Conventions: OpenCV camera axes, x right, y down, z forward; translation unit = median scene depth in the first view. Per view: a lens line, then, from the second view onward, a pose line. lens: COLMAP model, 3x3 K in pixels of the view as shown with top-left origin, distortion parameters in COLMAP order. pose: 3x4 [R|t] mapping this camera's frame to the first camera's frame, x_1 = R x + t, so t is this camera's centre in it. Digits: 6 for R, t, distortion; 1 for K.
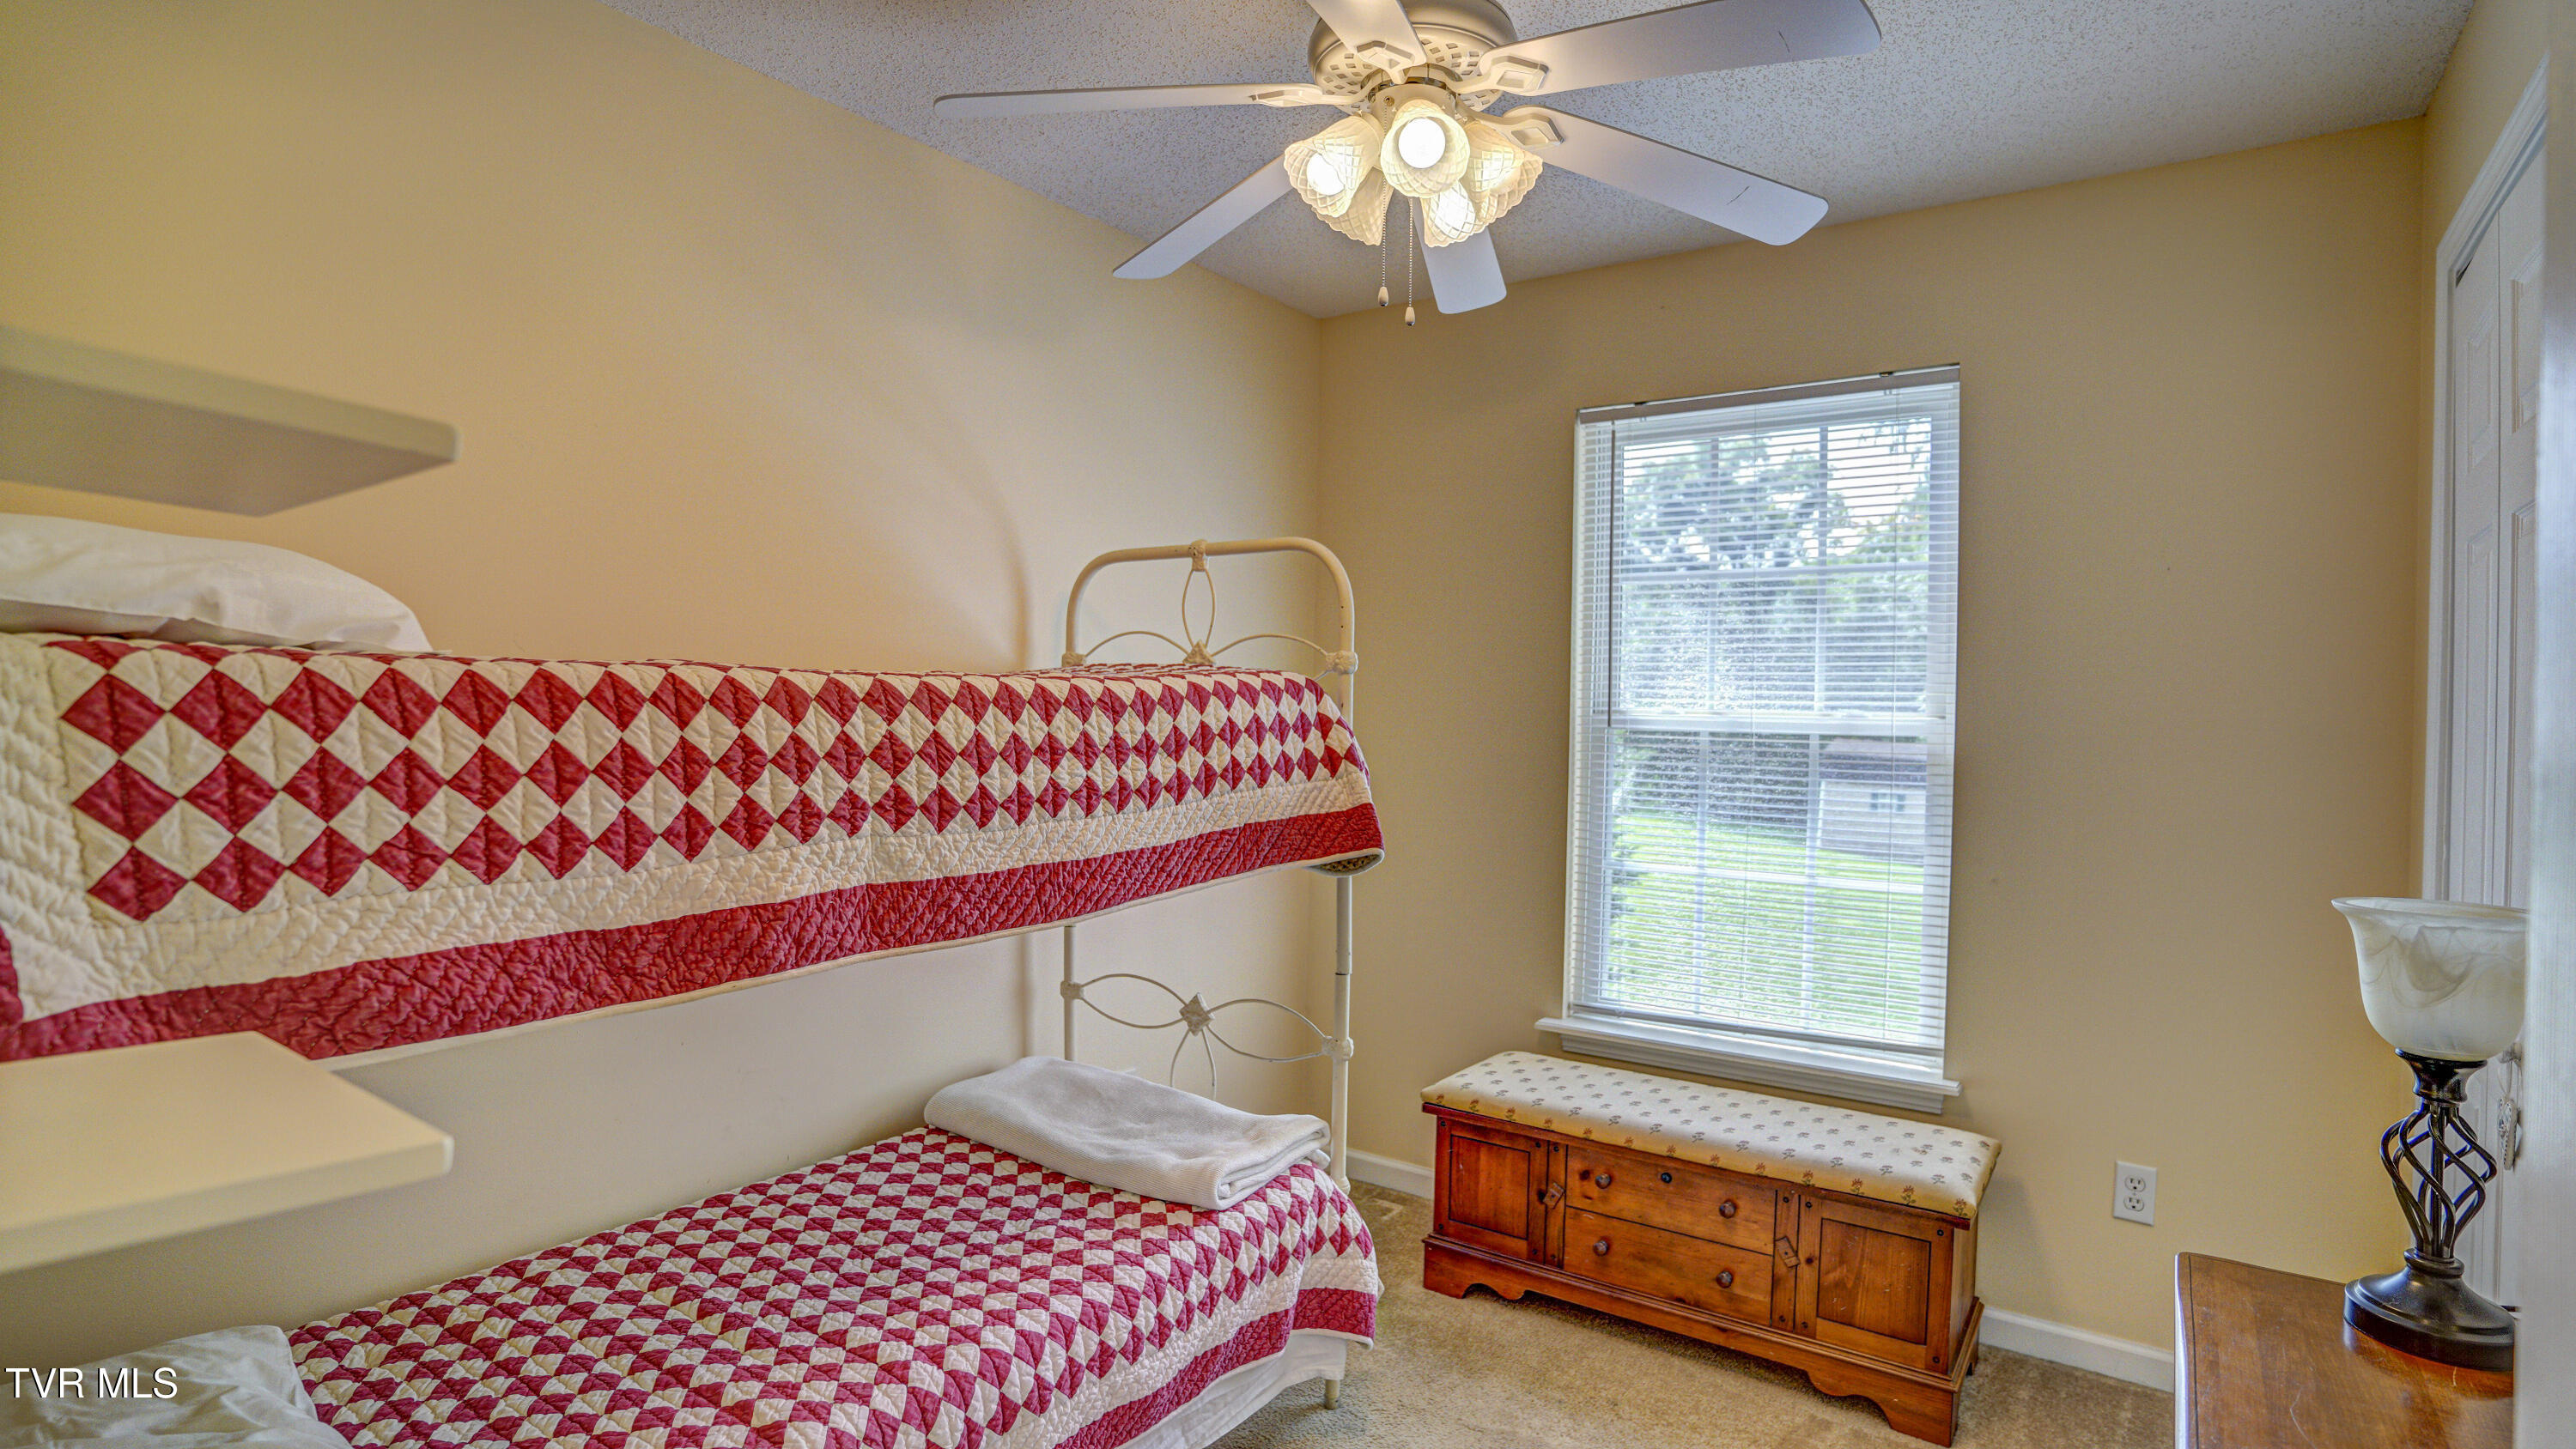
lens RADIAL K [[1265.5, 0, 1293.4], [0, 1265.5, 717.9], [0, 0, 1]] dist [-0.088793, 0.043949]
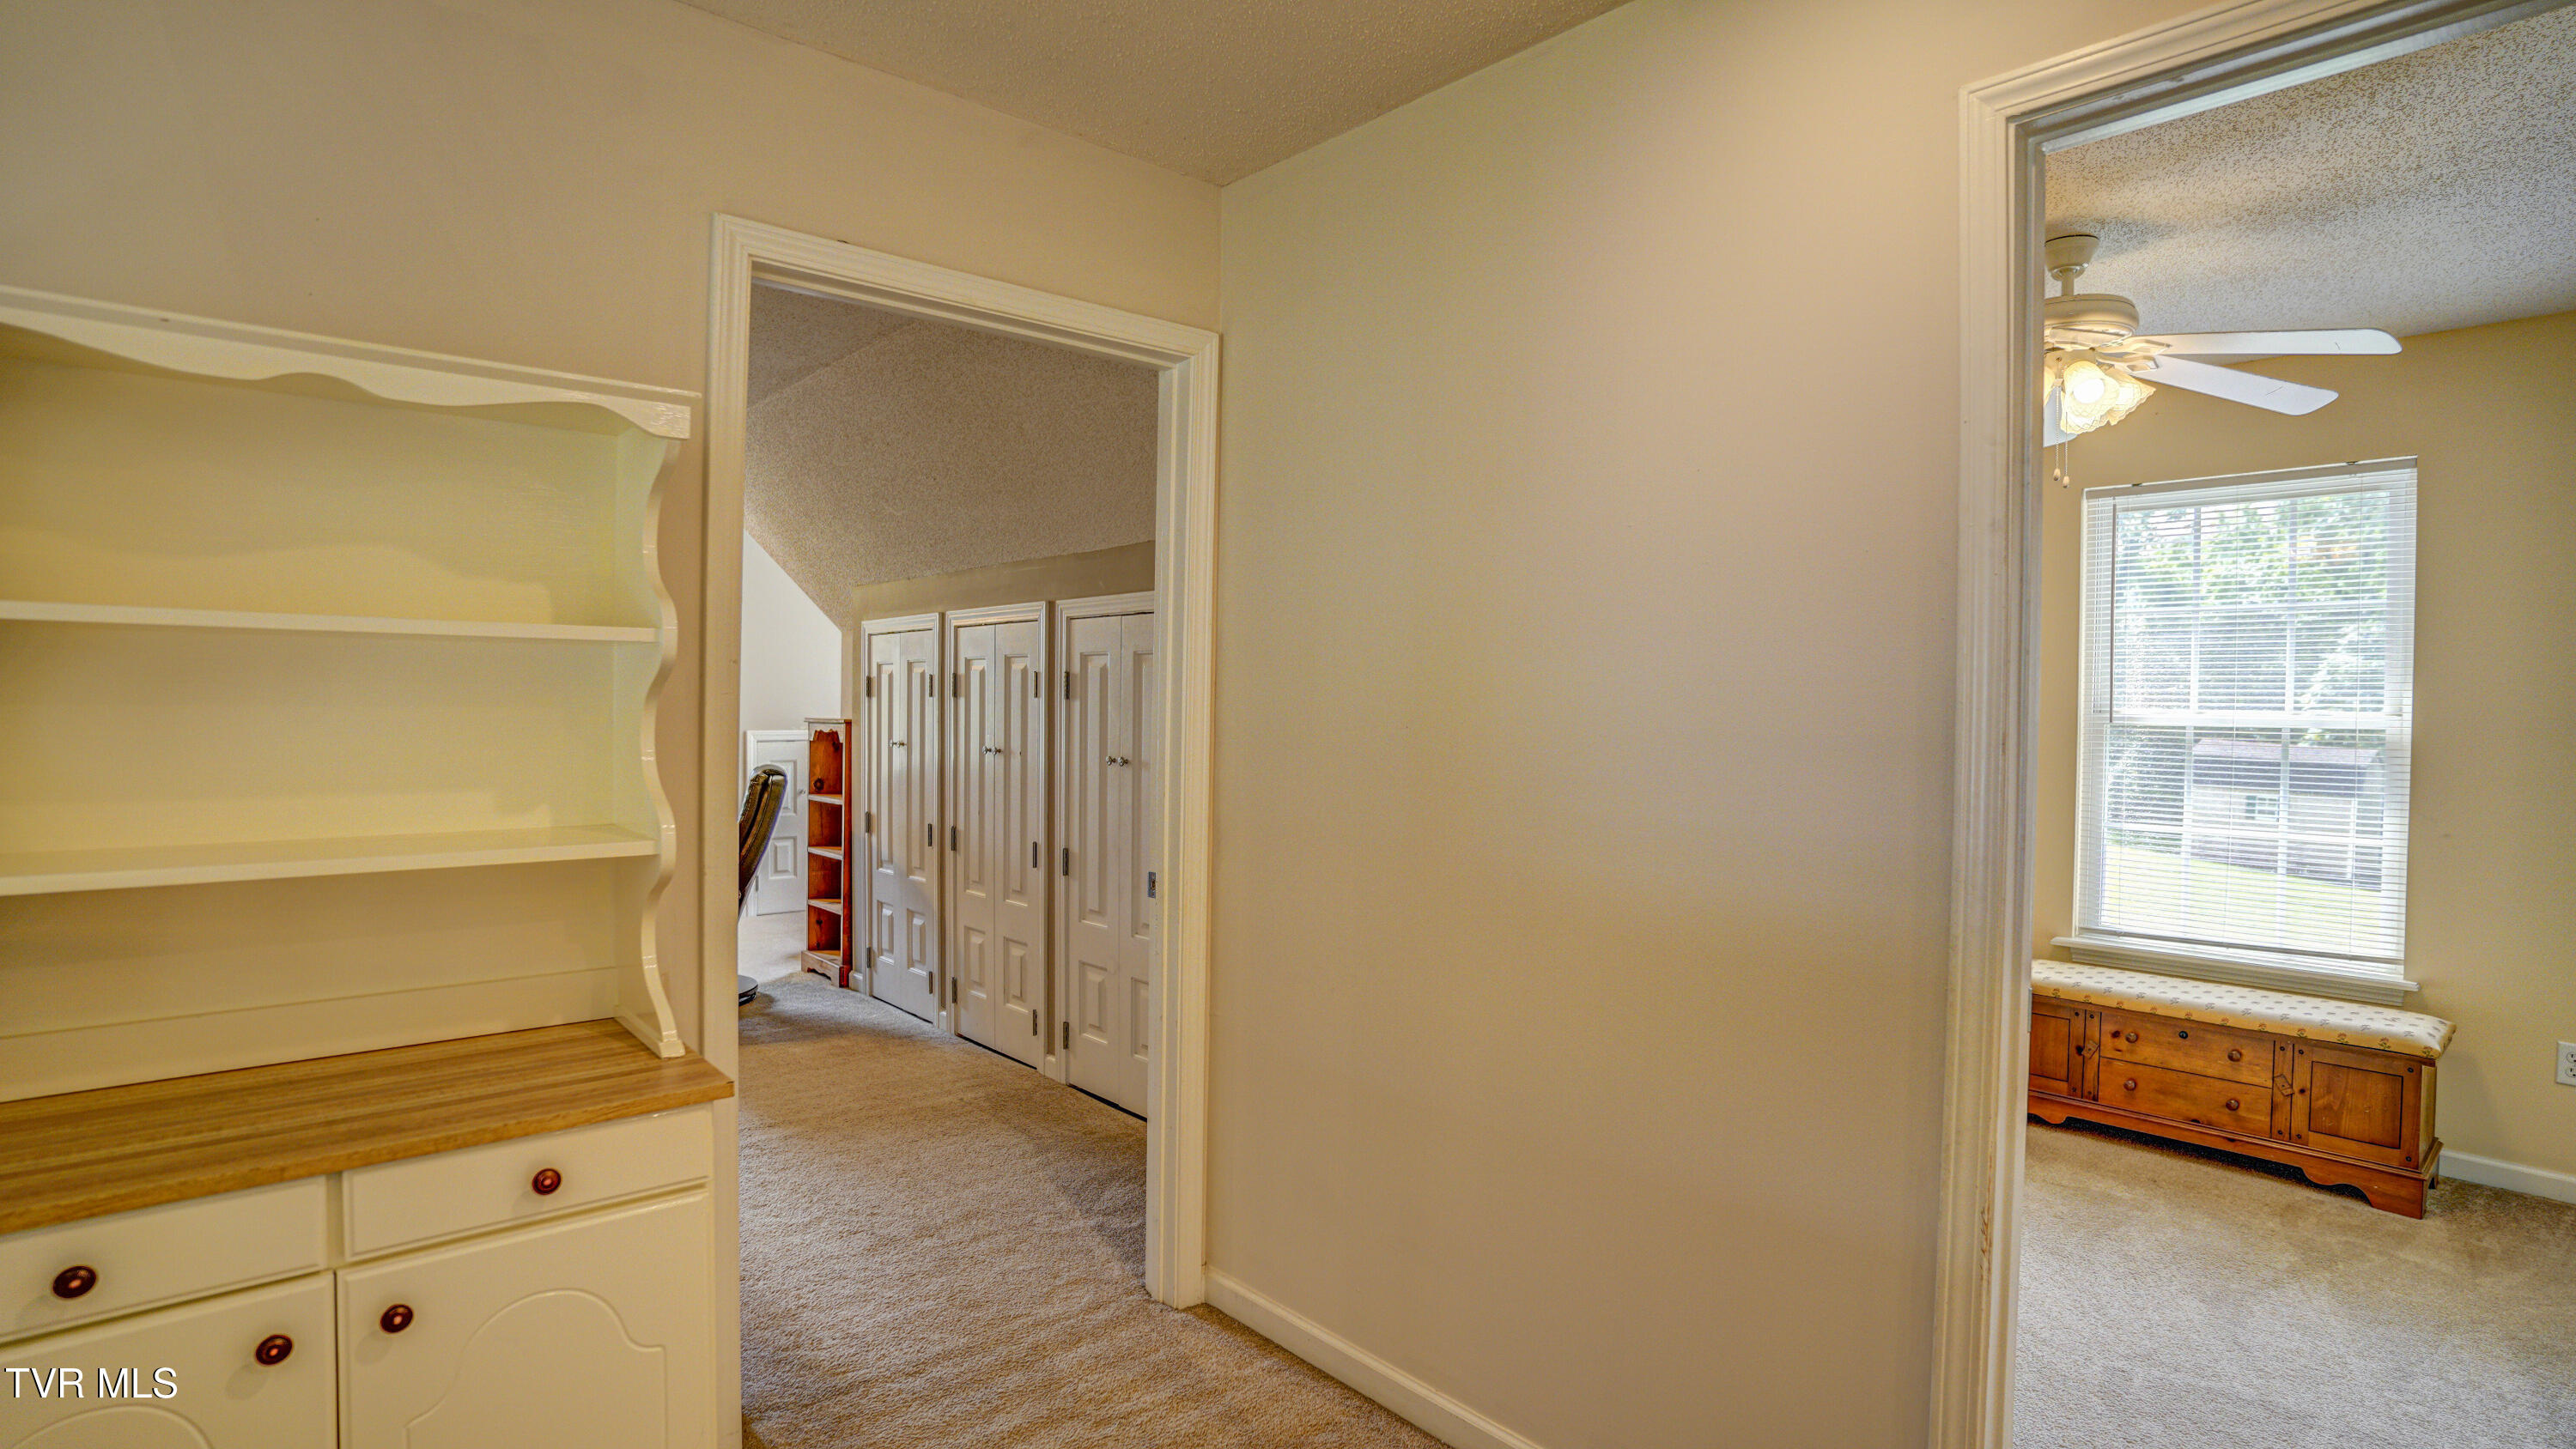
lens RADIAL K [[1243.7, 0, 1288.0], [0, 1243.7, 724.5], [0, 0, 1]] dist [-0.070019, 0.024735]
pose [[0.973590, -0.000530, -0.228304, -0.395308], [0.001127, 0.999996, 0.002485, 0.005607], [0.228301, -0.002677, 0.973587, -0.596294]]
